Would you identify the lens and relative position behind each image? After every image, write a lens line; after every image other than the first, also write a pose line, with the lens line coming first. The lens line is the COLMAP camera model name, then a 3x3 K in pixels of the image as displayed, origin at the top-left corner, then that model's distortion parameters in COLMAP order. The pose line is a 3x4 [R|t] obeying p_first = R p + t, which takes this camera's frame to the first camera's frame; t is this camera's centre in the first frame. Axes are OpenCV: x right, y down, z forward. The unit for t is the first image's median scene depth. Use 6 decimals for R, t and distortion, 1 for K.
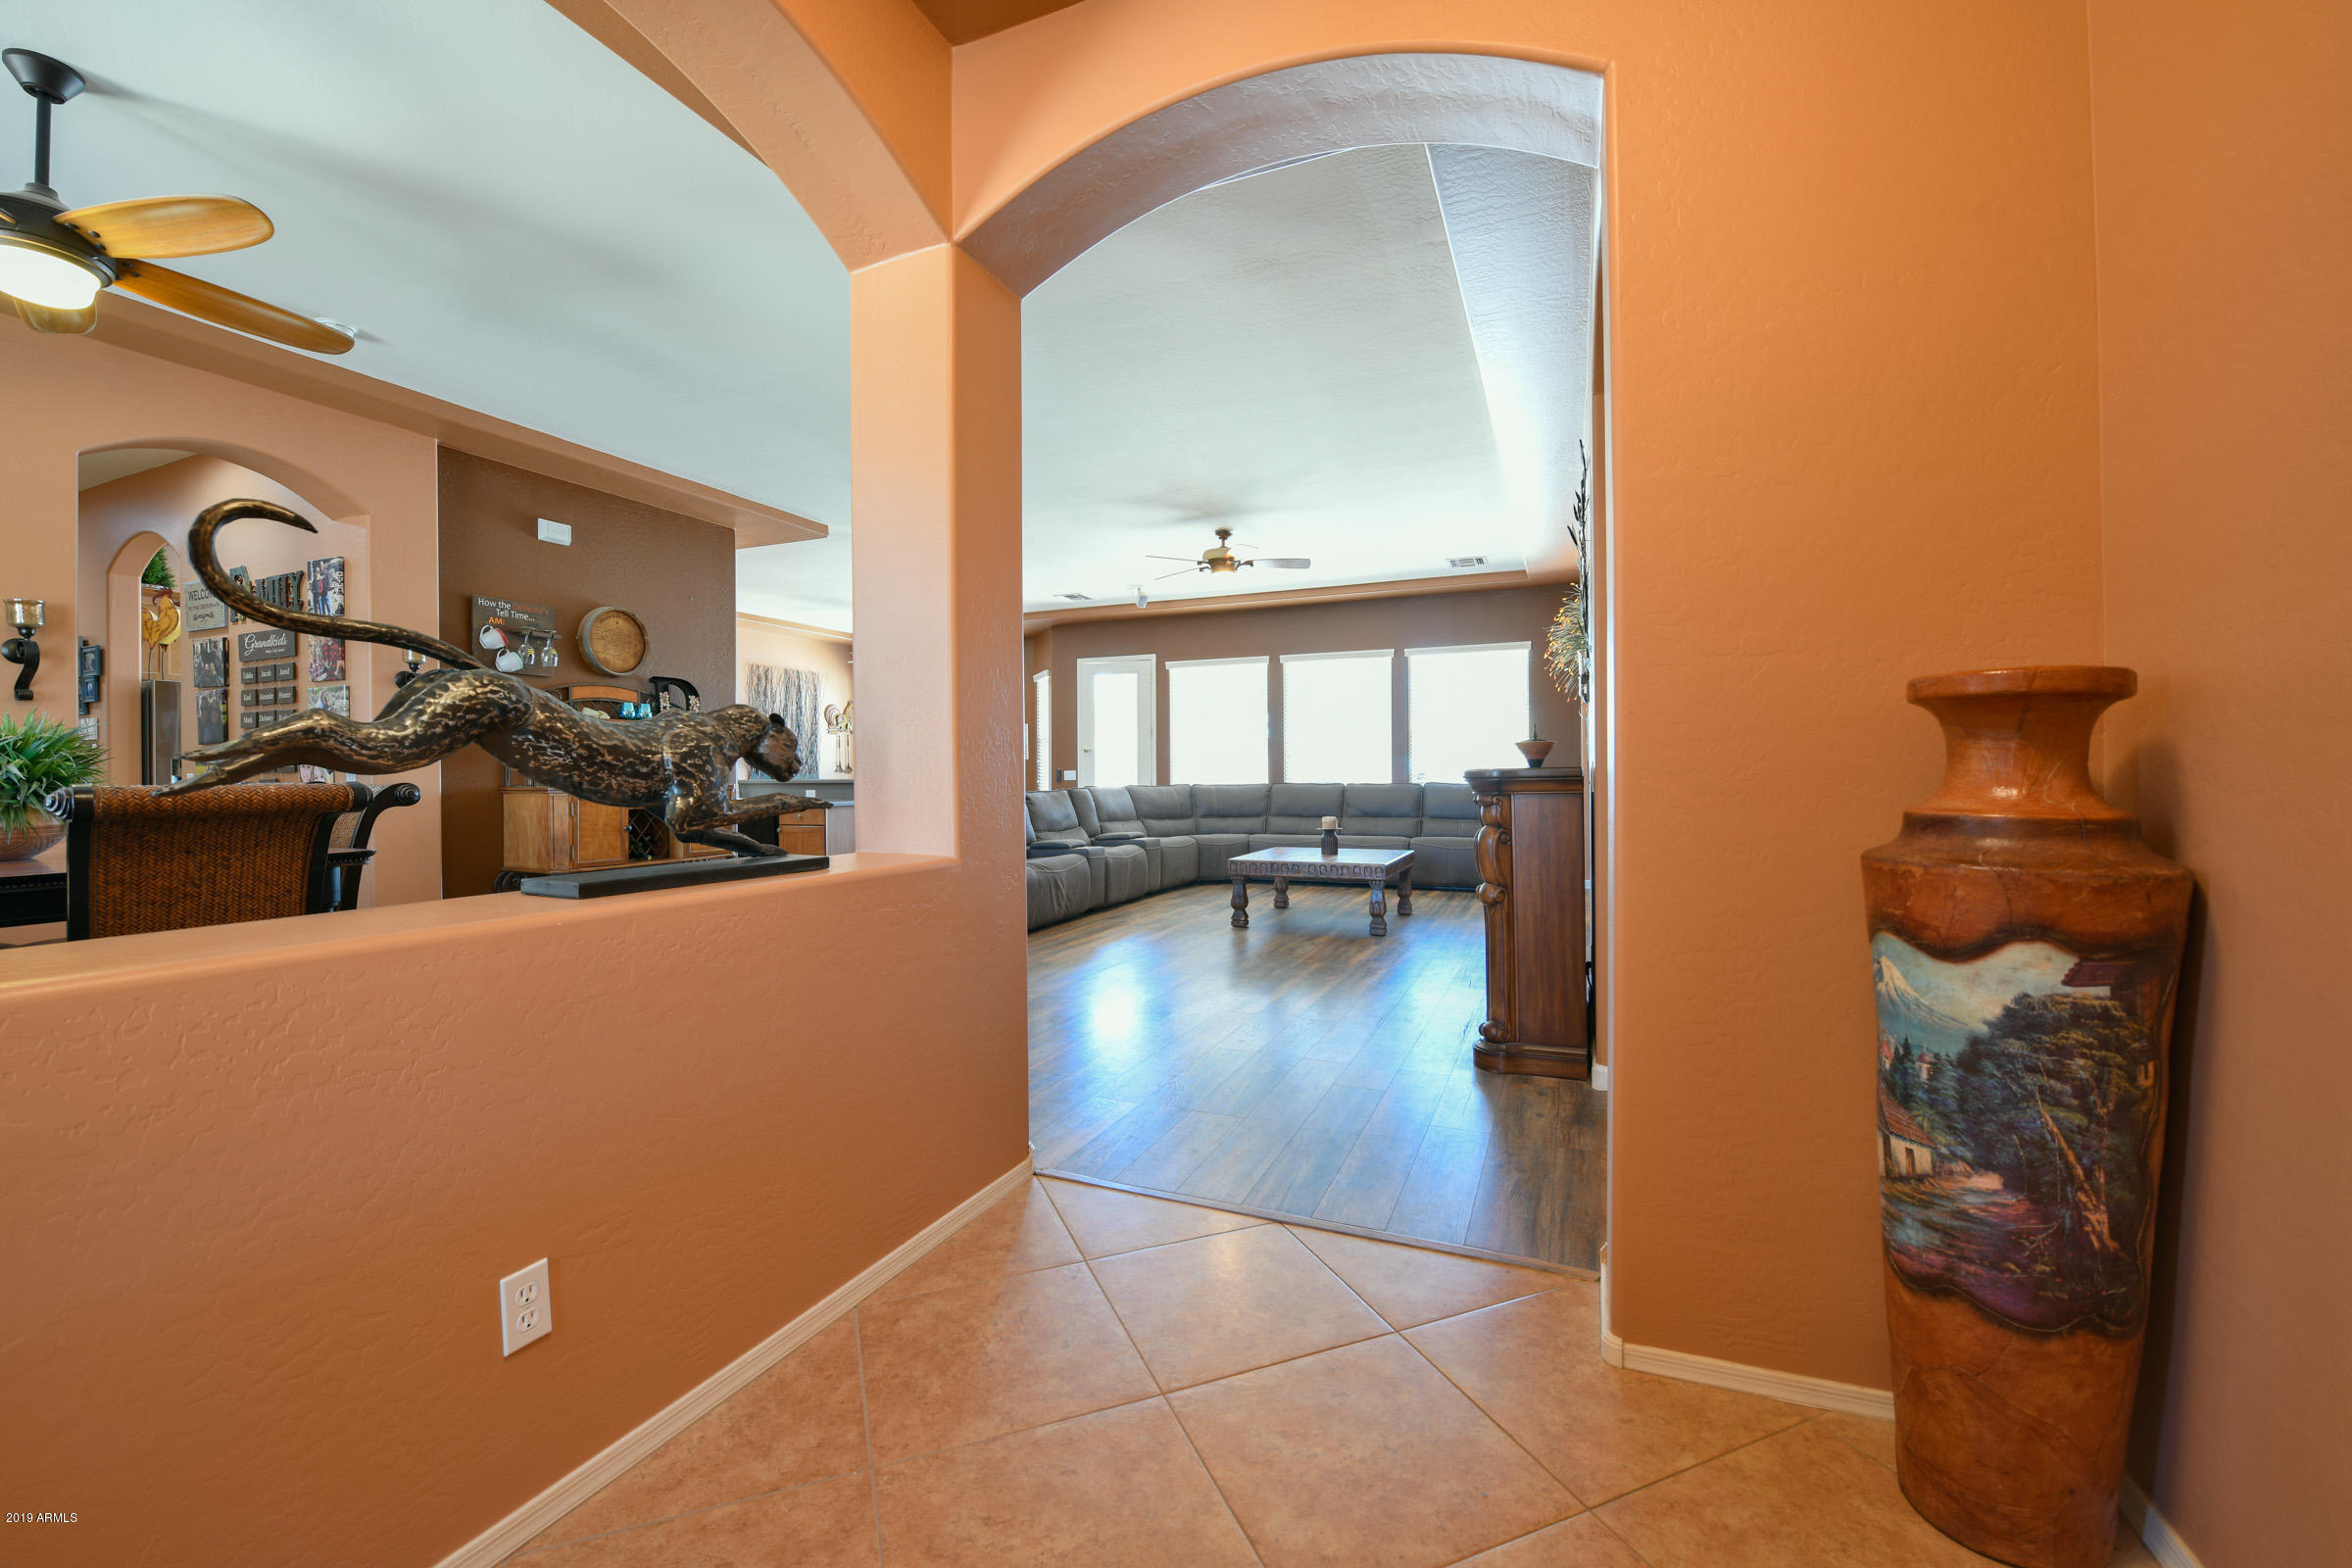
lens RADIAL K [[935.8, 0, 1180.5], [0, 935.8, 779.0], [0, 0, 1]] dist [-0.018863, -0.000308]
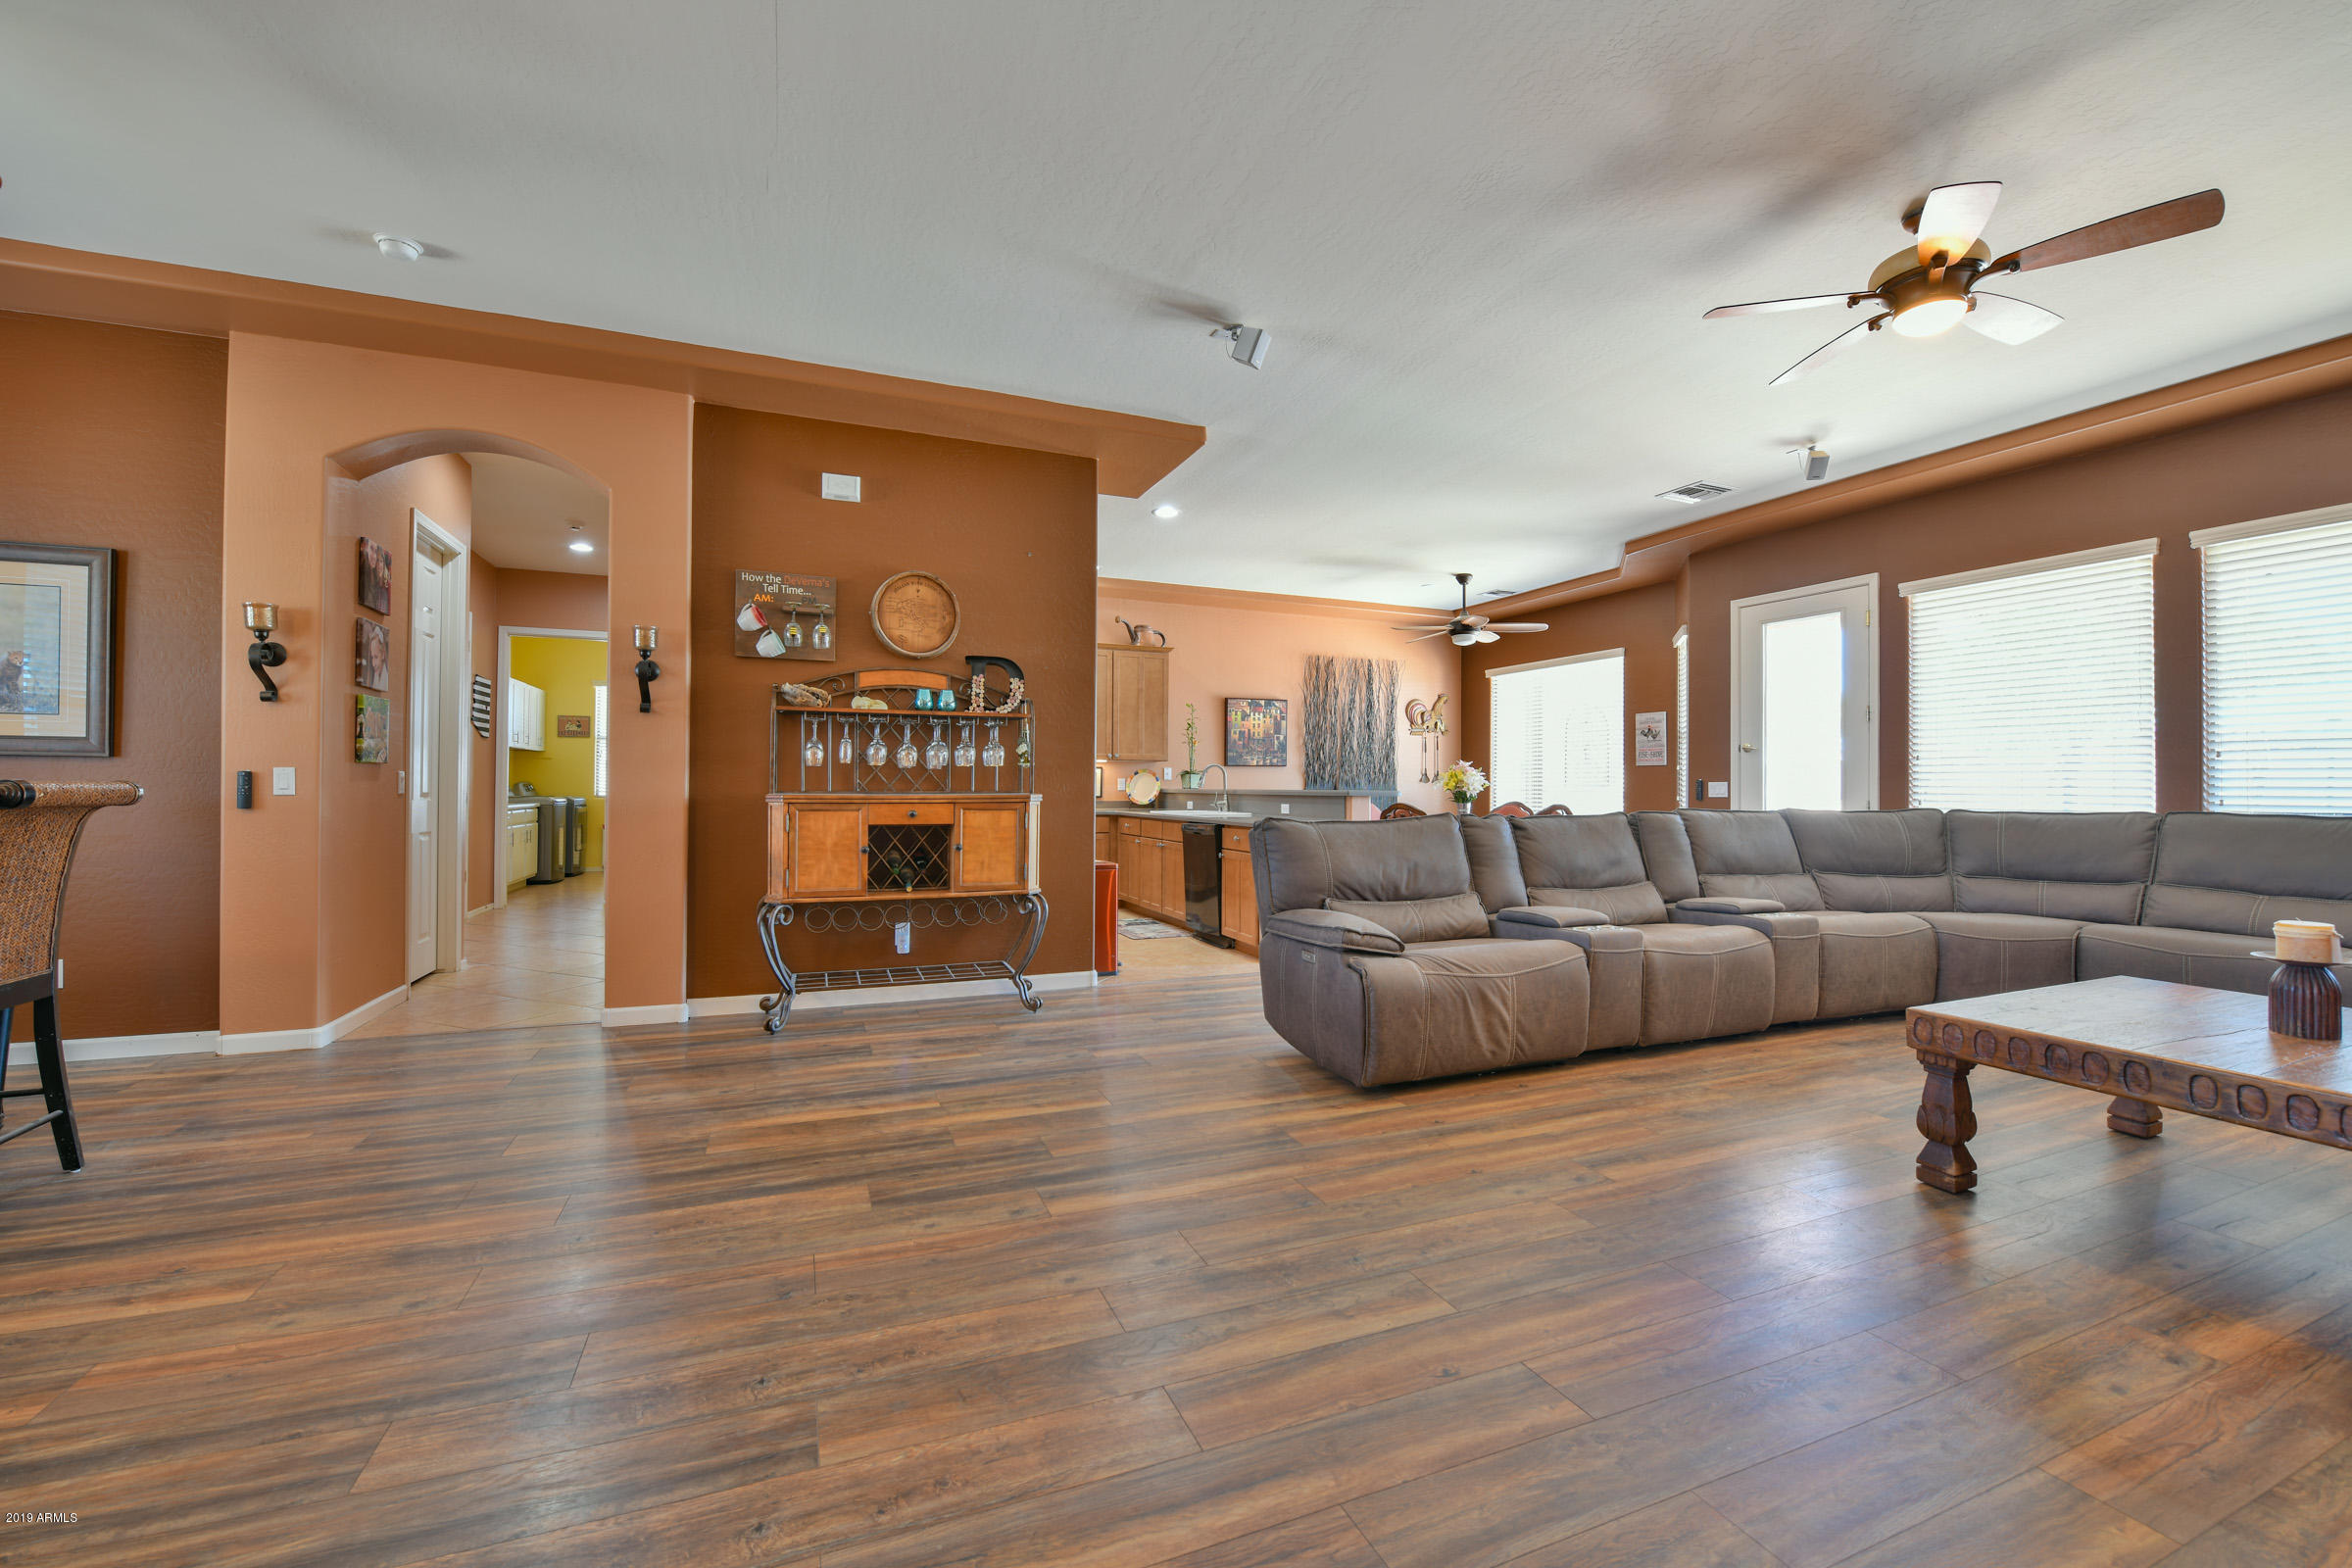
lens RADIAL K [[935.8, 0, 1180.5], [0, 935.8, 779.0], [0, 0, 1]] dist [-0.018863, -0.000308]
pose [[0.708310, 0.004669, -0.705886, 0.107935], [-0.013729, 0.999880, -0.007162, -0.002396], [0.705768, 0.014764, 0.708289, 0.510714]]
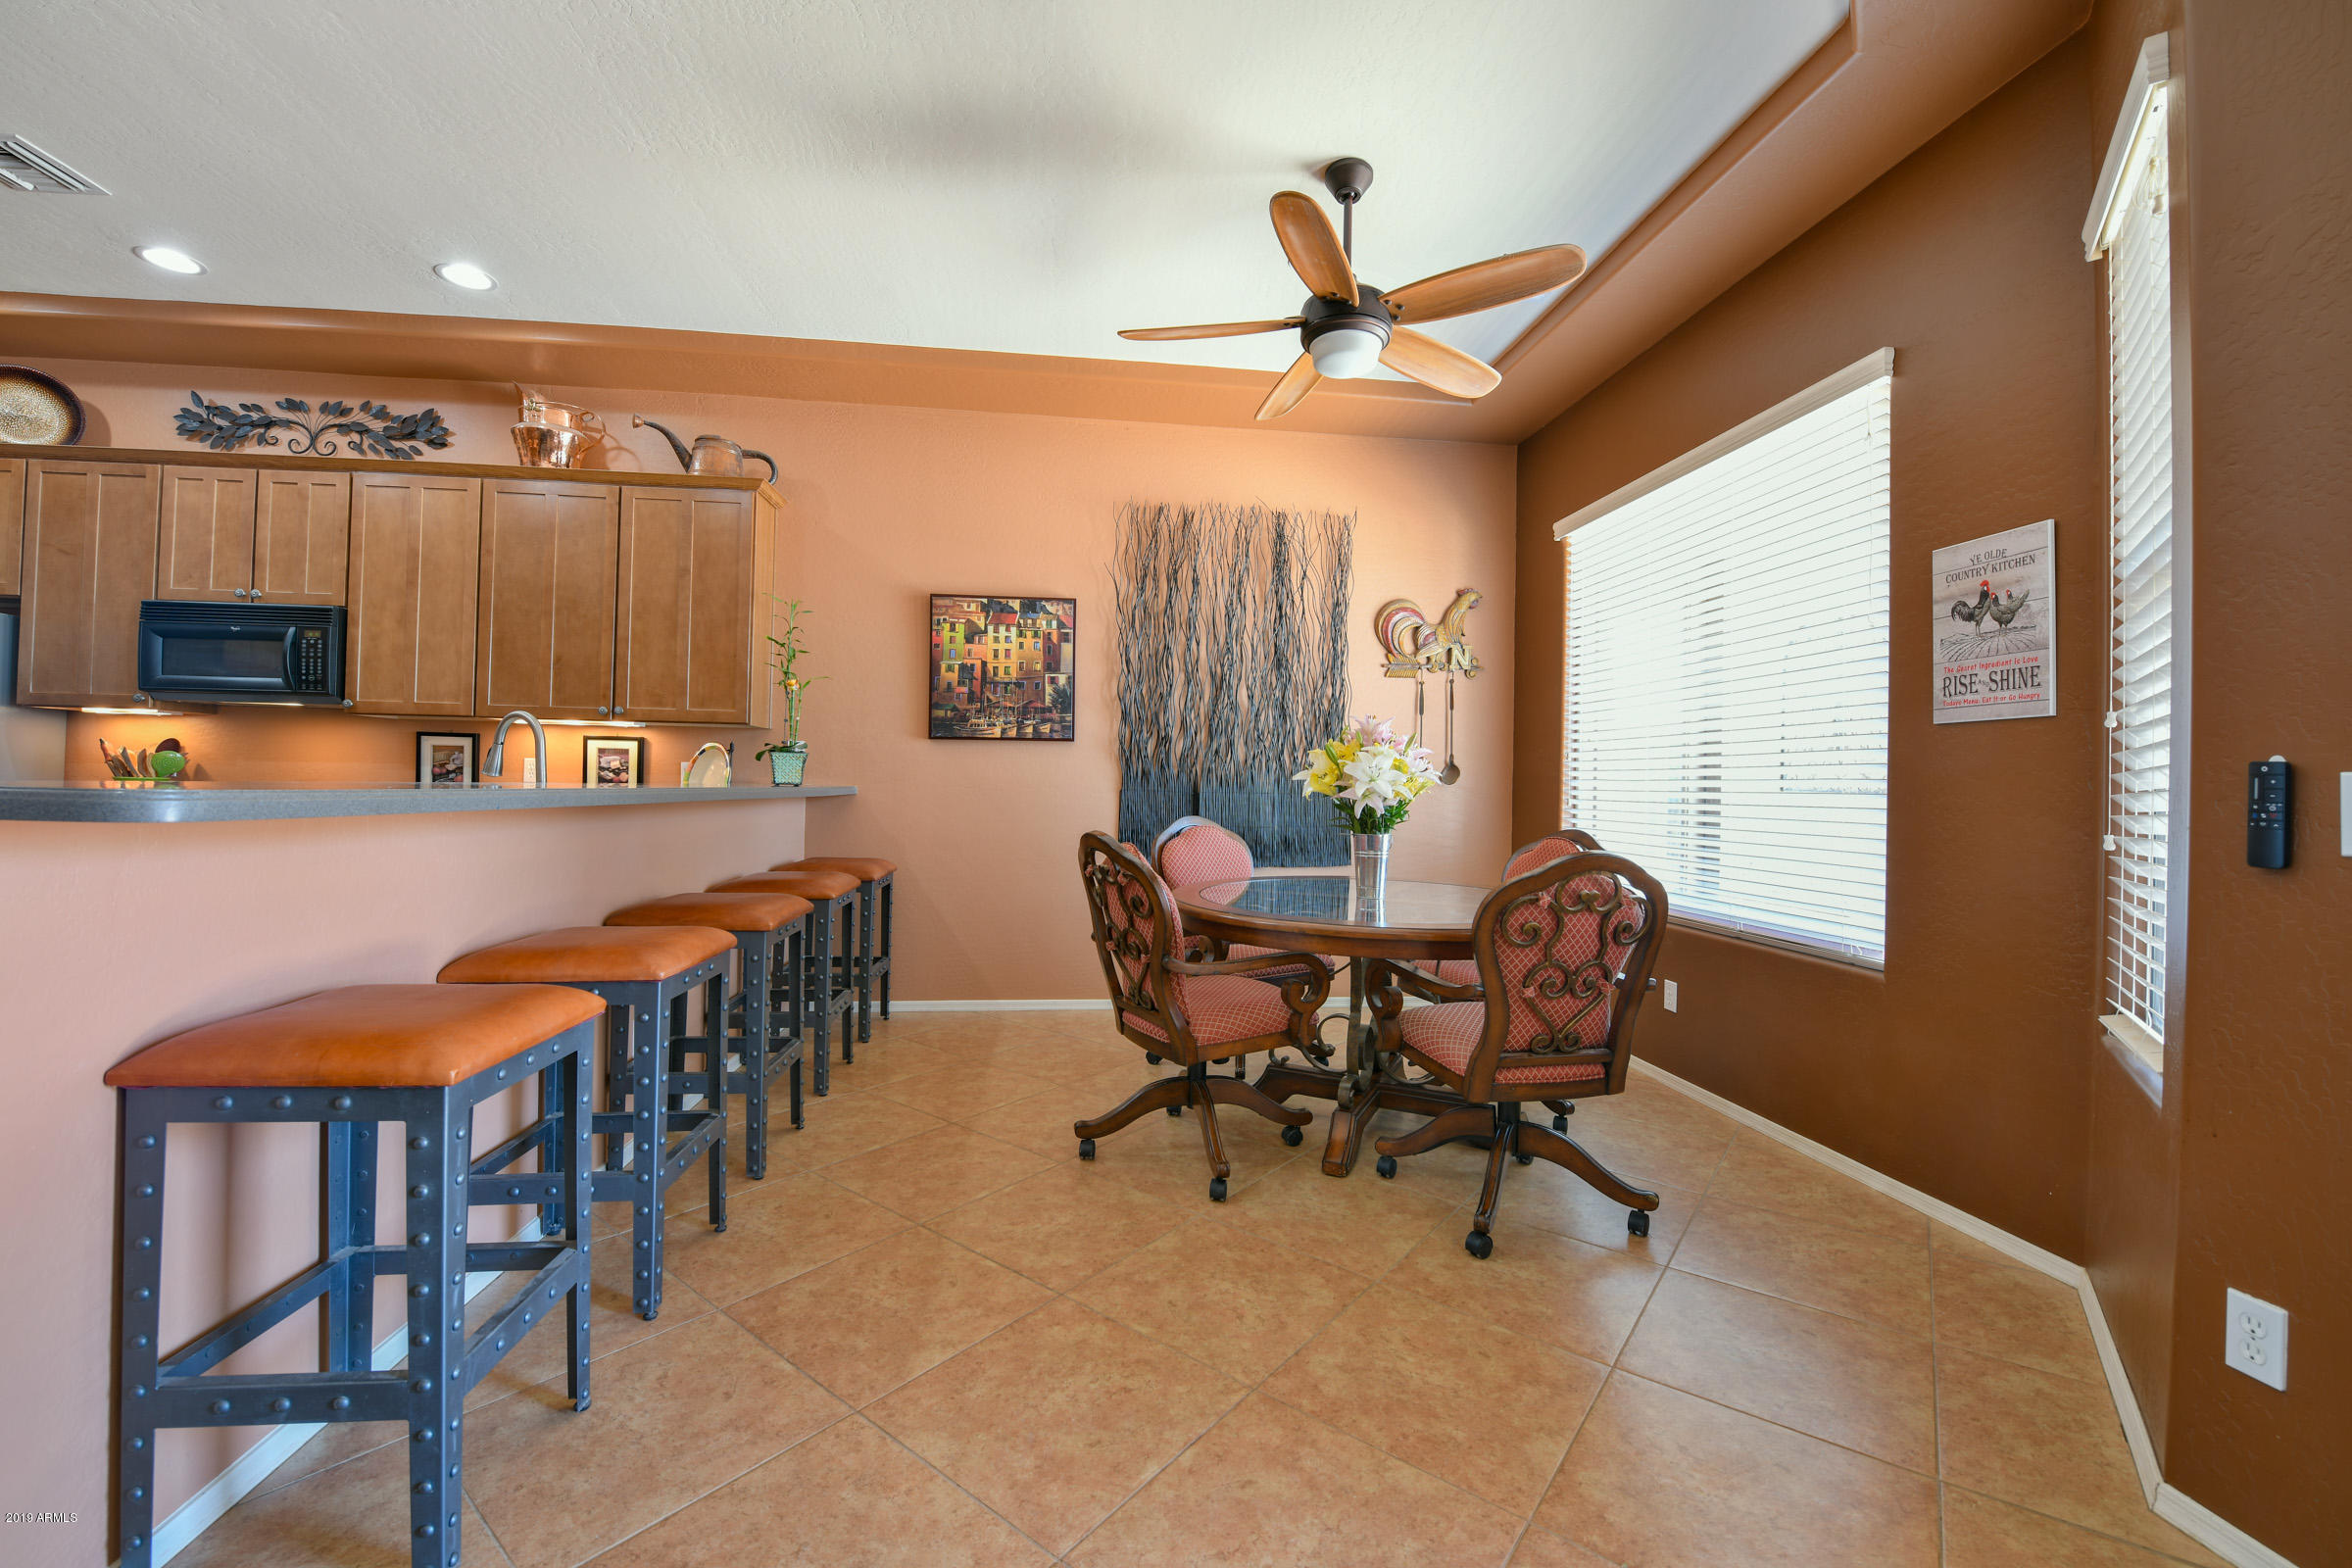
lens RADIAL K [[935.8, 0, 1180.5], [0, 935.8, 779.0], [0, 0, 1]] dist [-0.018863, -0.000308]
pose [[0.497032, 0.008186, -0.867693, -0.163177], [-0.025323, 0.999666, -0.005075, -0.005286], [0.867362, 0.024495, 0.497074, 1.360649]]
